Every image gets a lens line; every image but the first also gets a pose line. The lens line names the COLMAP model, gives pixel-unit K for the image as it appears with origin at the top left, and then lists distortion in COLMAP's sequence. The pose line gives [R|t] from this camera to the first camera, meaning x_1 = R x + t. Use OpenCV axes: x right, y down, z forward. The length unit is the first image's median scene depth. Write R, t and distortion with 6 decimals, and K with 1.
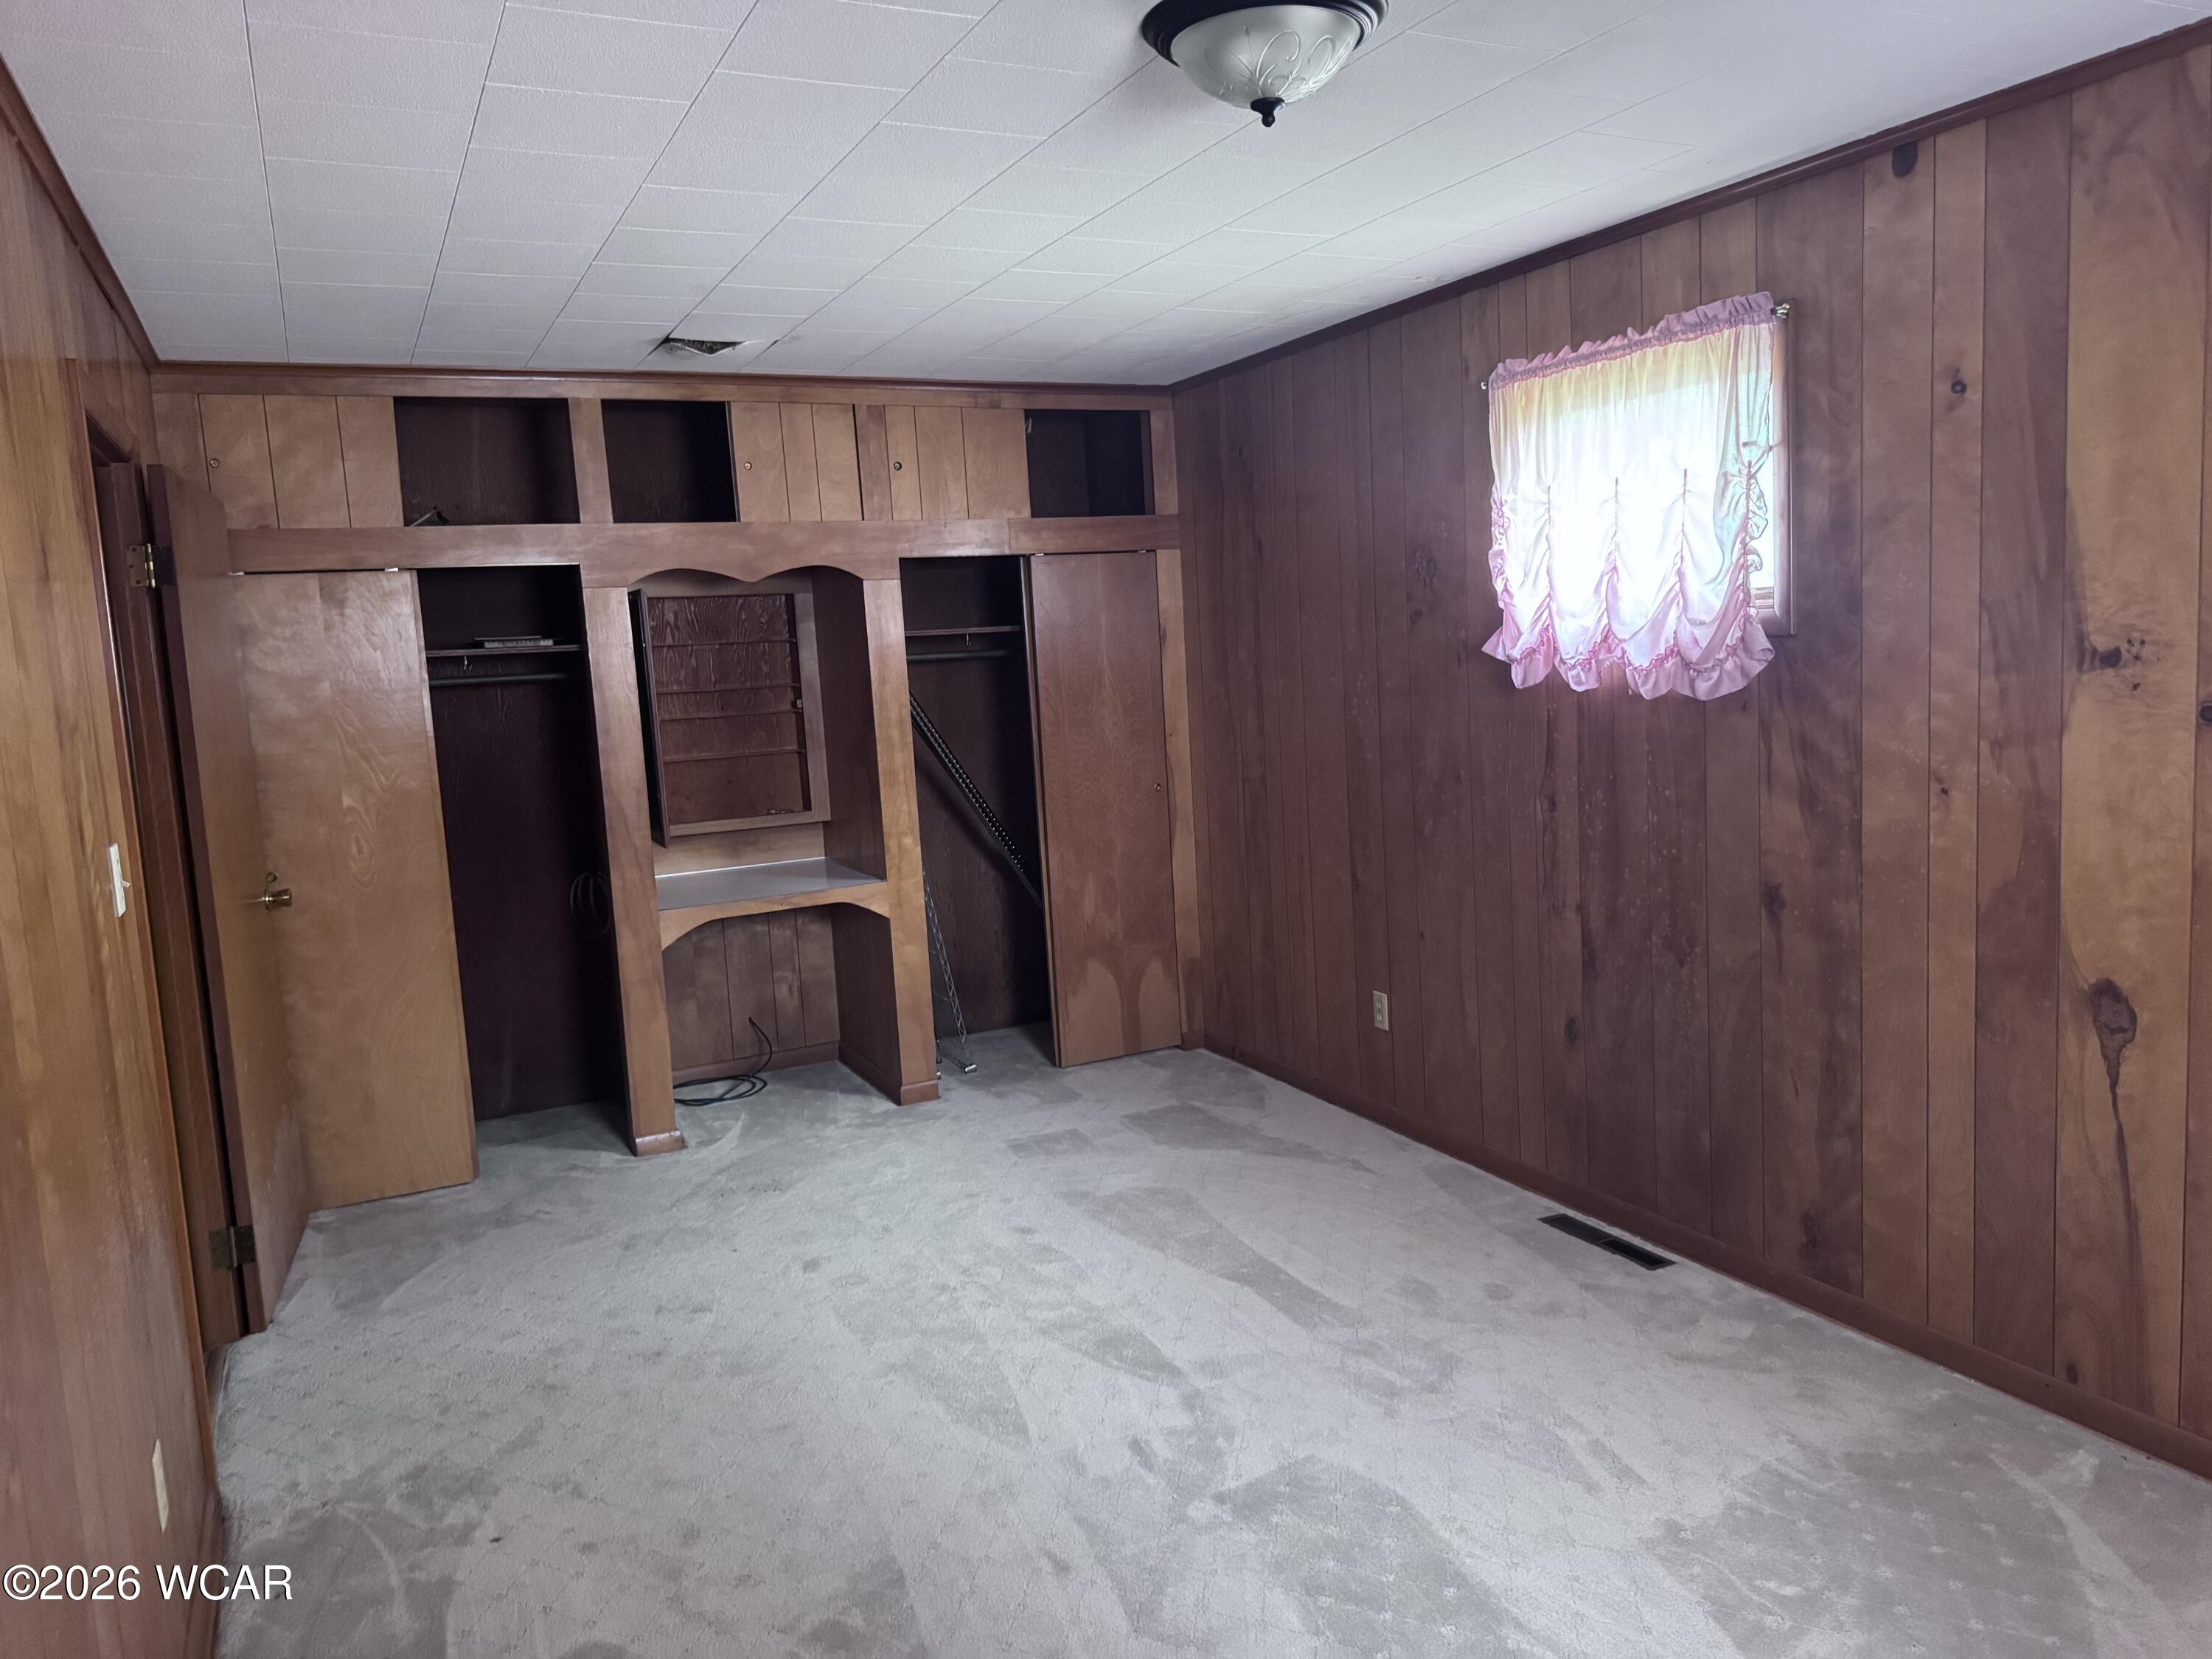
lens RADIAL K [[1546.9, 0, 1107.4], [0, 1546.9, 827.5], [0, 0, 1]] dist [0.000718, -0.005072]
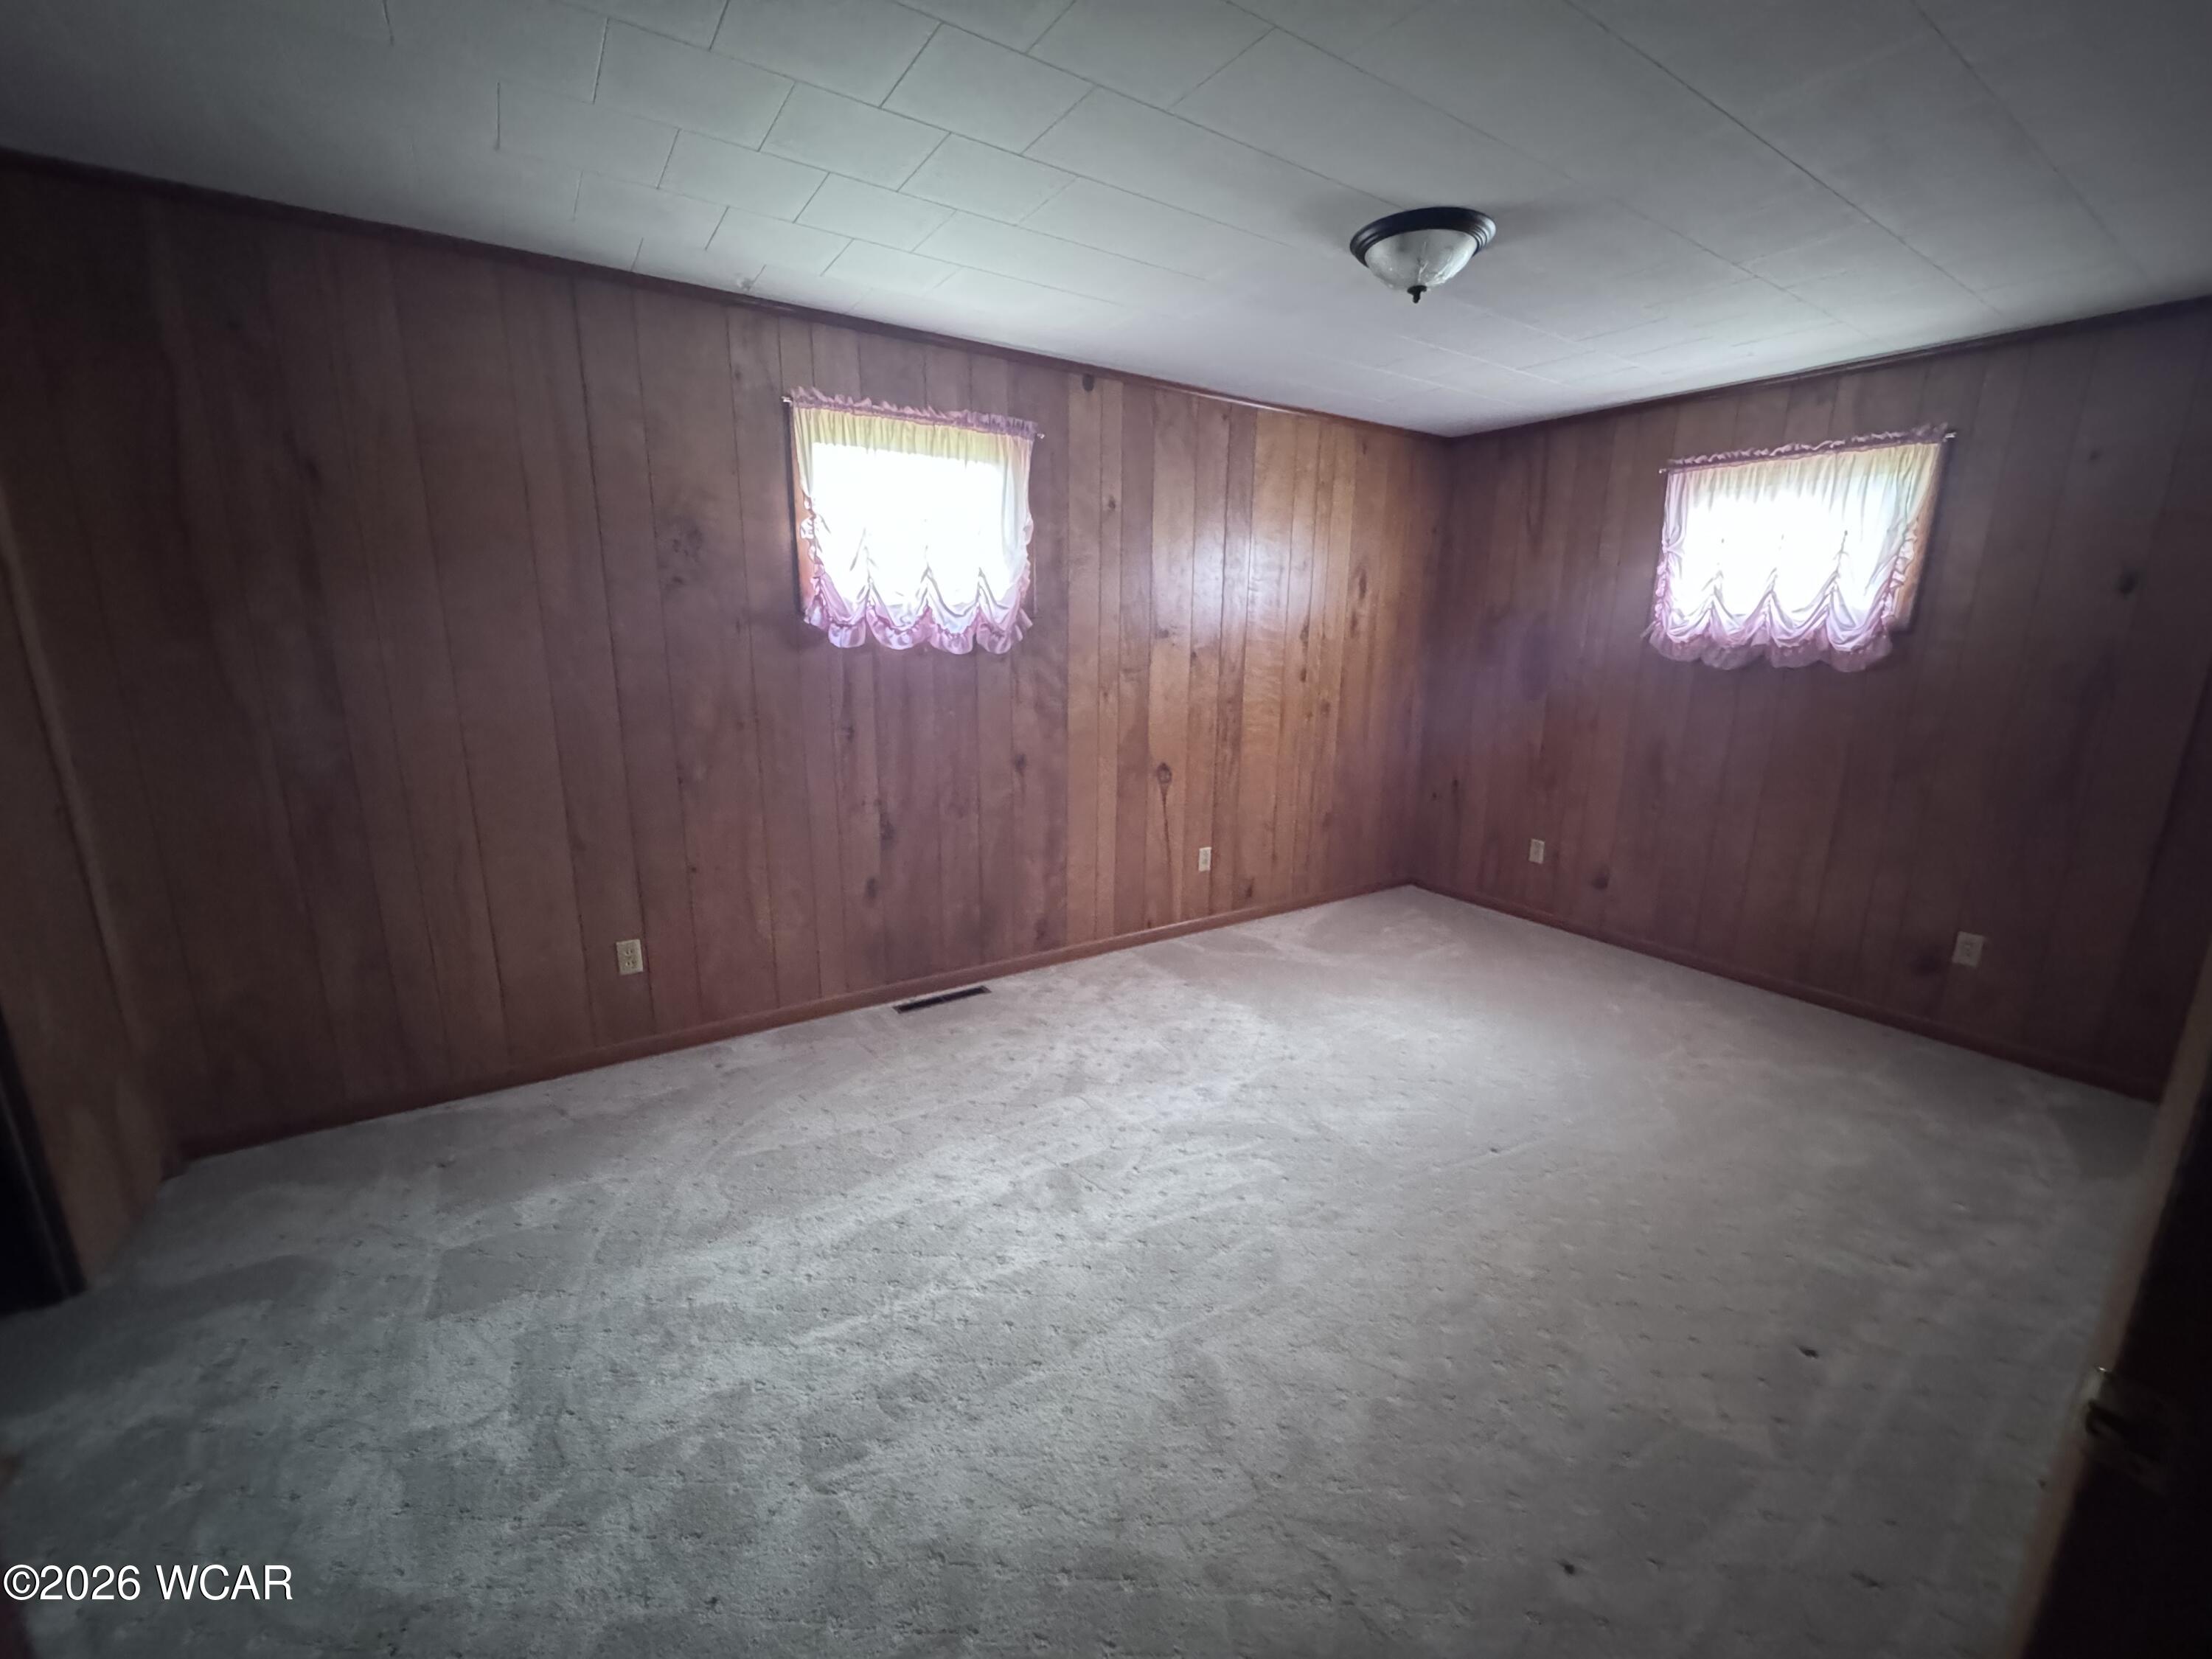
lens RADIAL K [[885.7, 0, 1107.5], [0, 885.7, 828.0], [0, 0, 1]] dist [0.001911, 0.000114]
pose [[-0.126267, -0.167175, 0.977808, -0.643069], [0.117082, 0.976297, 0.182035, -0.059589], [-0.985063, 0.137469, -0.103701, 1.036475]]
